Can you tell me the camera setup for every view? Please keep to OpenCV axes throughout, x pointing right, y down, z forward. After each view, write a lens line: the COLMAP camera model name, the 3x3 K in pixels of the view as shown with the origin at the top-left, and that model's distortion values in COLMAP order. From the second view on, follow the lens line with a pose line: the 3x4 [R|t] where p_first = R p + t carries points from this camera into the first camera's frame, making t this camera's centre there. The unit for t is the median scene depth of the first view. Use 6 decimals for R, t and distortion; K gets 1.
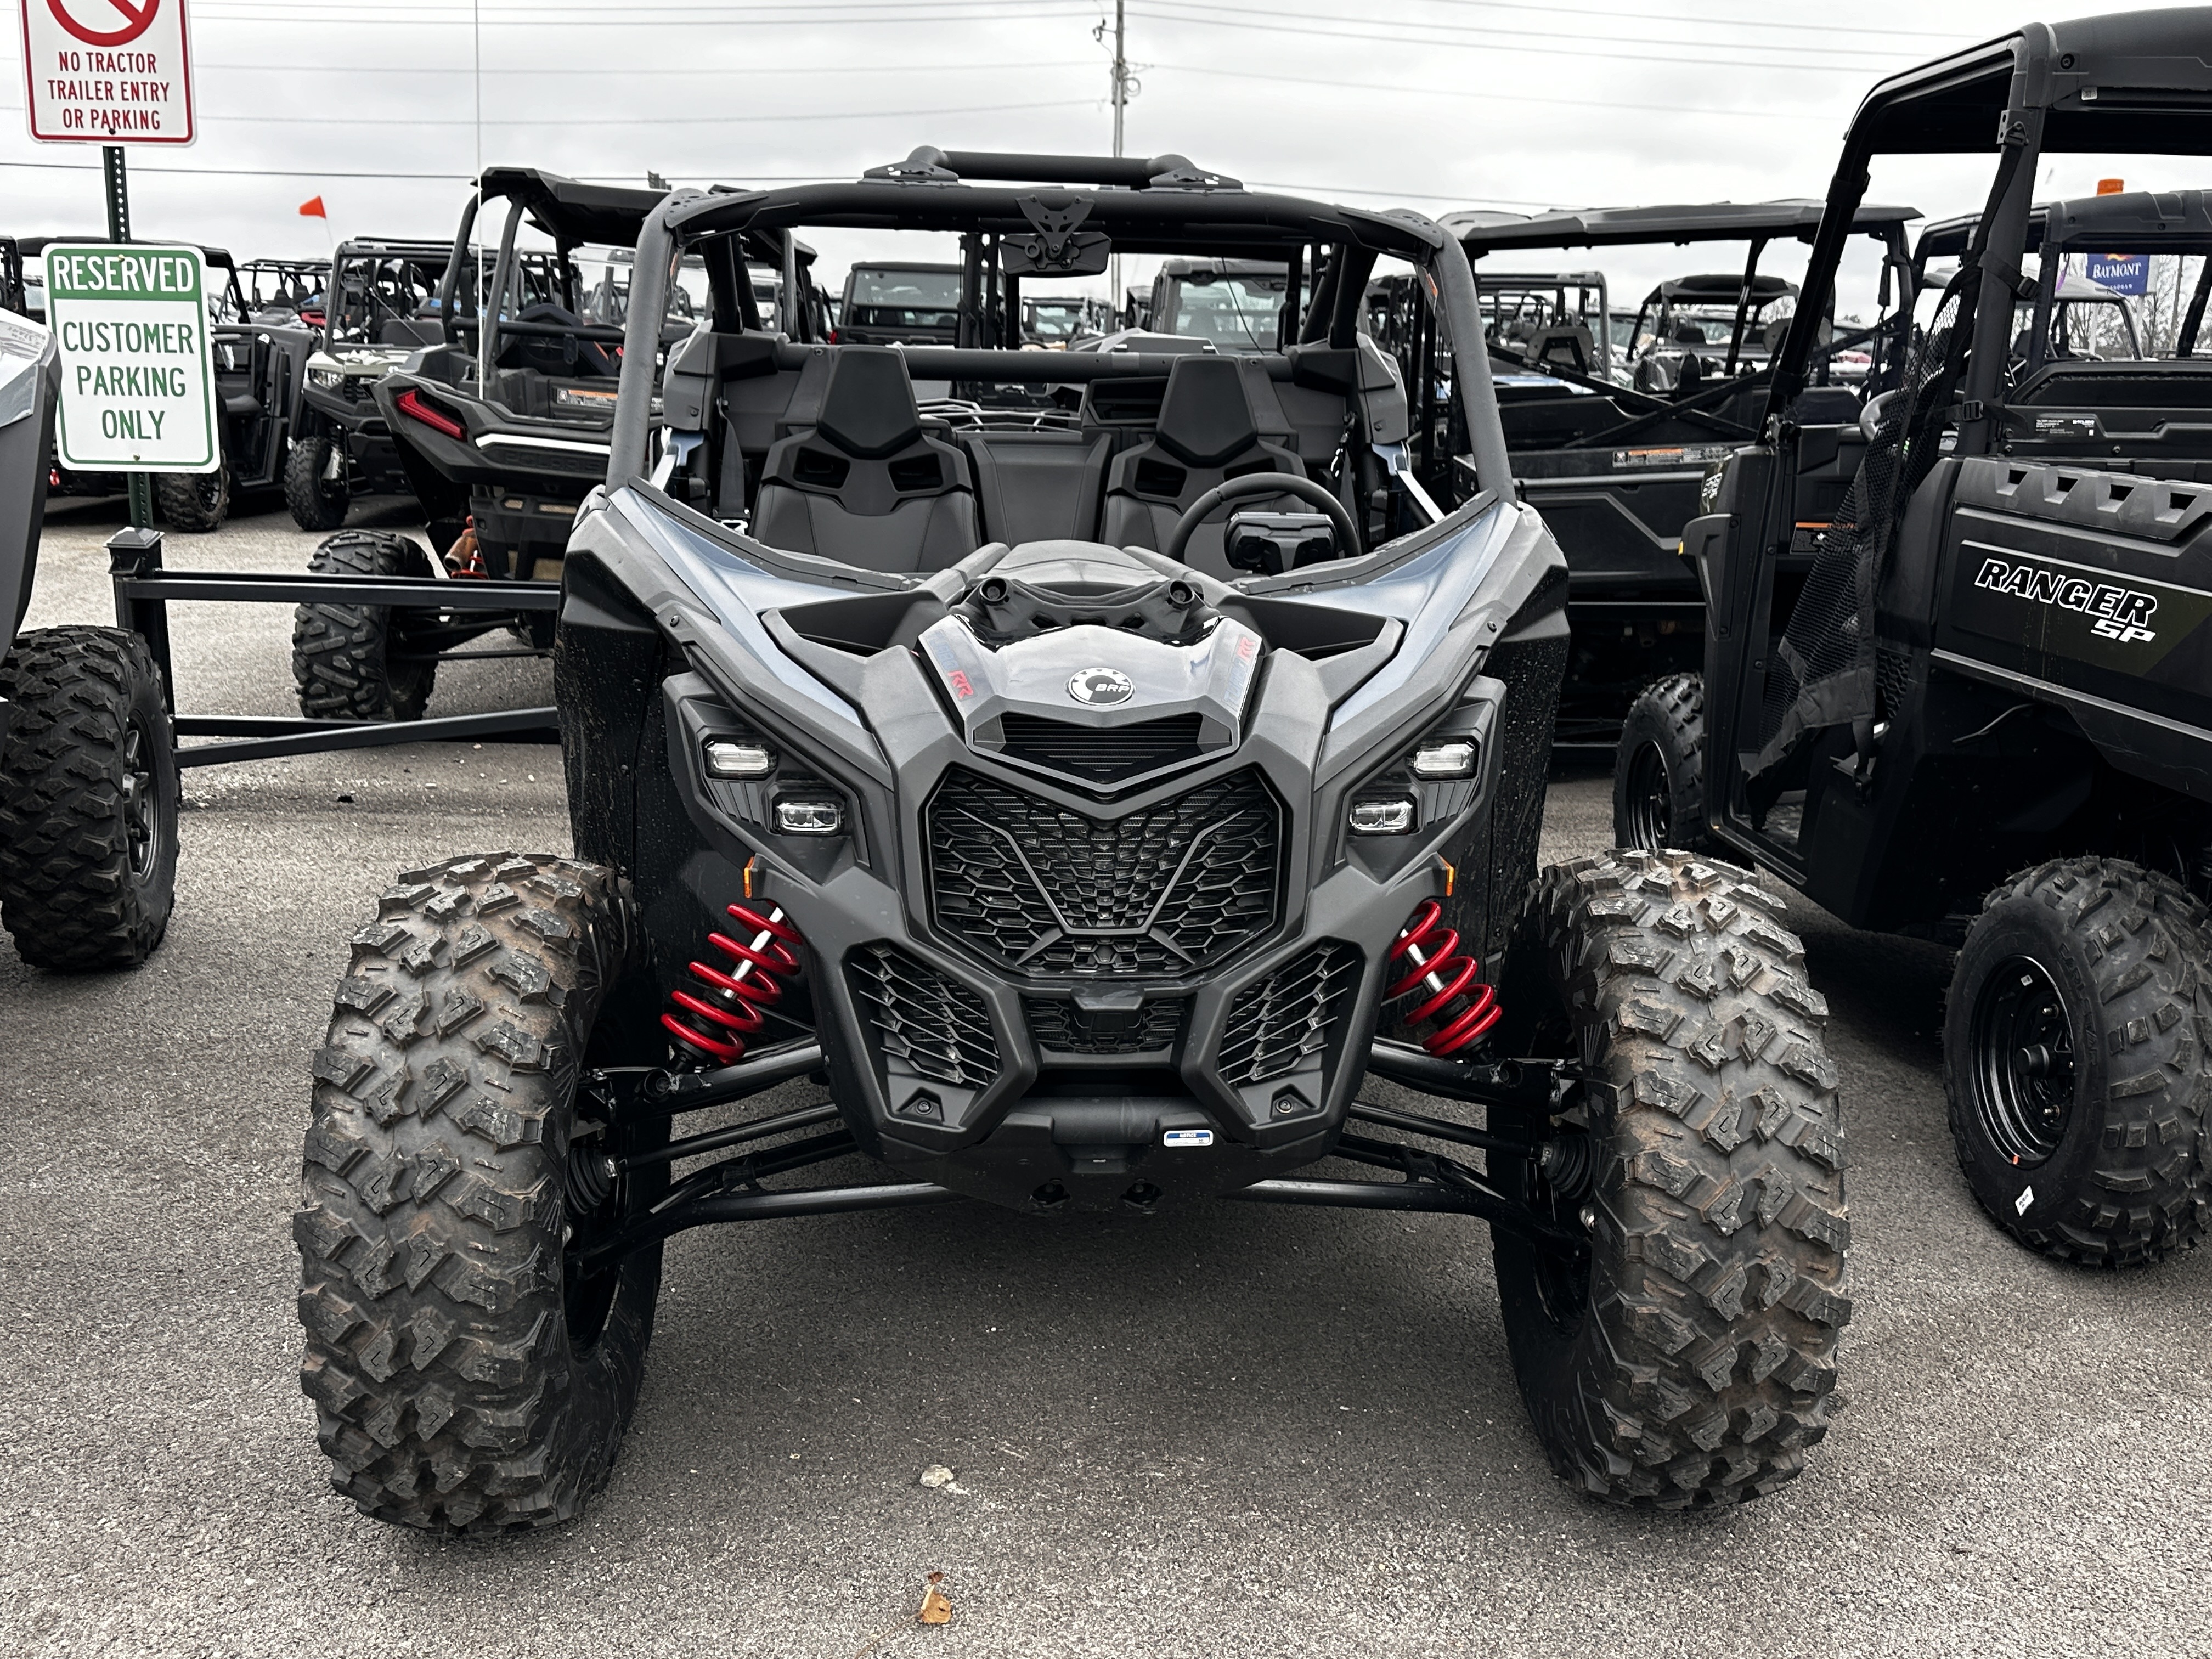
lens RADIAL K [[1781.7, 0, 1111.8], [0, 1781.7, 891.0], [0, 0, 1]] dist [0.093907, -0.111032]
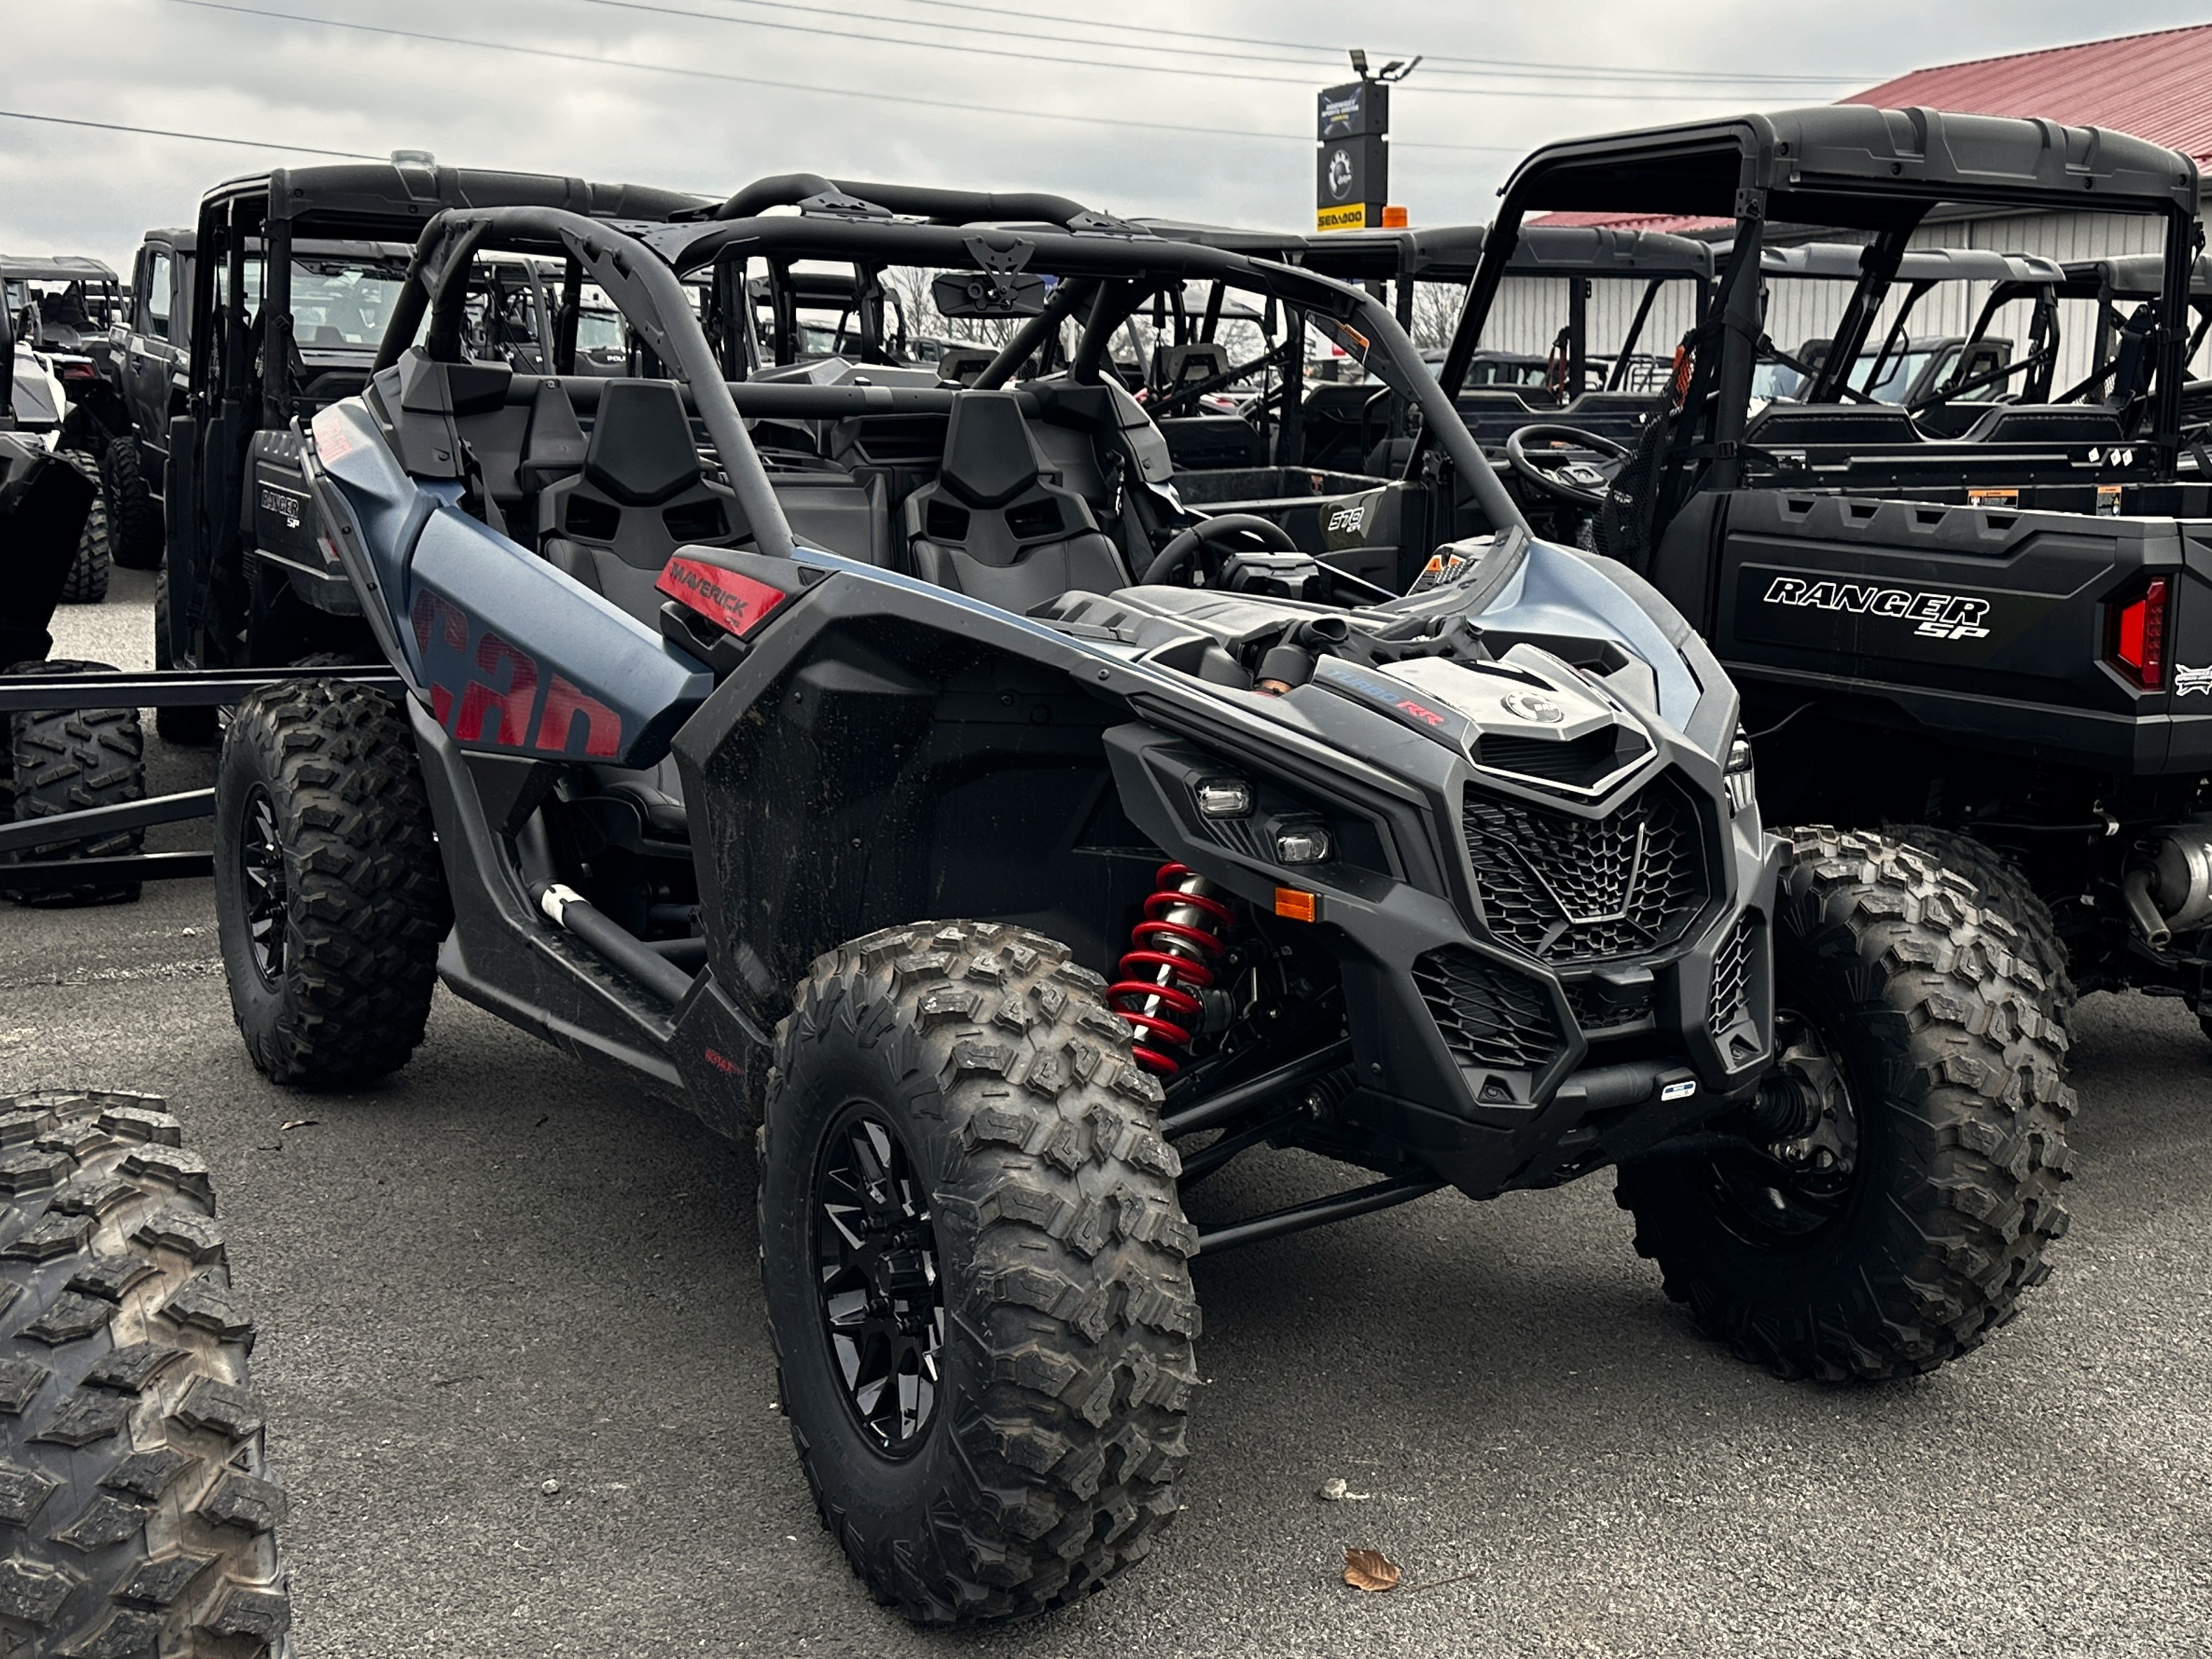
lens RADIAL K [[2233.1, 0, 1103.7], [0, 2233.1, 924.1], [0, 0, 1]] dist [0.084807, 0.003816]
pose [[0.895388, -0.100074, 0.433895, -0.516901], [0.118265, 0.992868, -0.015056, 0.005845], [-0.429294, 0.064795, 0.900838, -0.086108]]
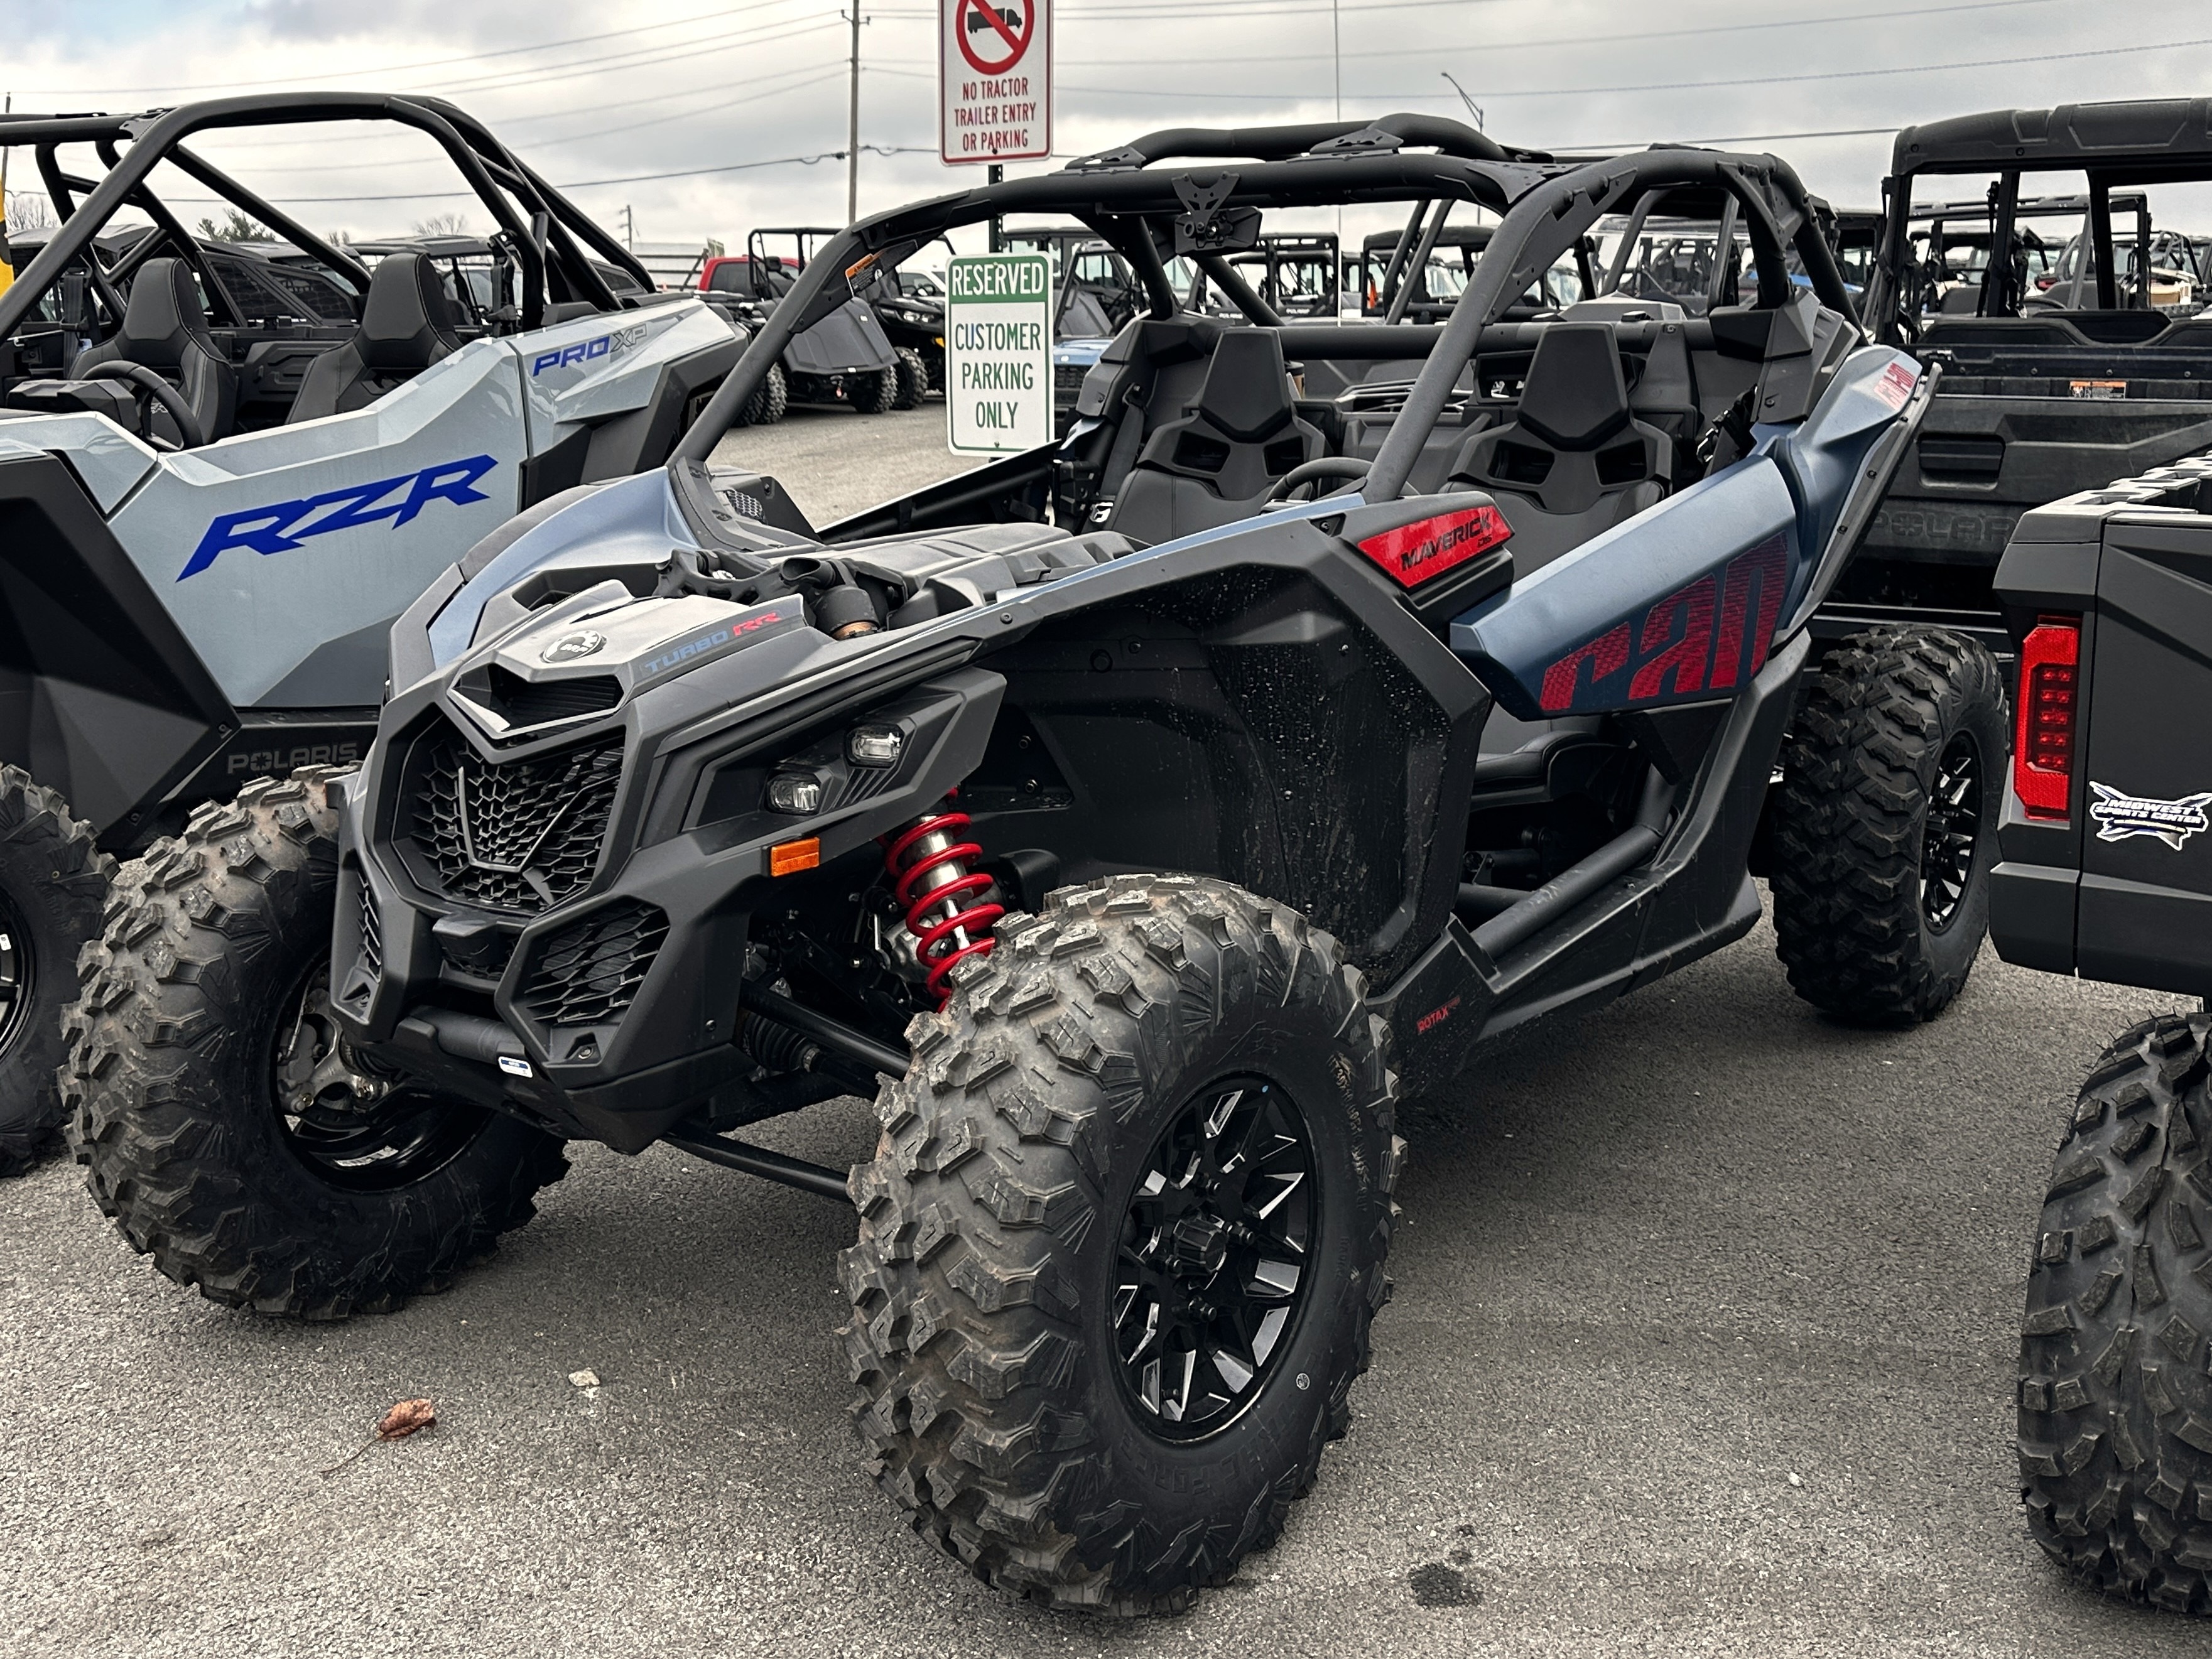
lens RADIAL K [[1995.2, 0, 1106.0], [0, 1995.2, 829.5], [0, 0, 1]] dist [0.157941, -0.320142]
pose [[0.821128, 0.109644, -0.560114, 0.568985], [-0.134680, 0.990883, -0.003473, -0.026482], [0.554627, 0.078288, 0.828408, 0.101763]]
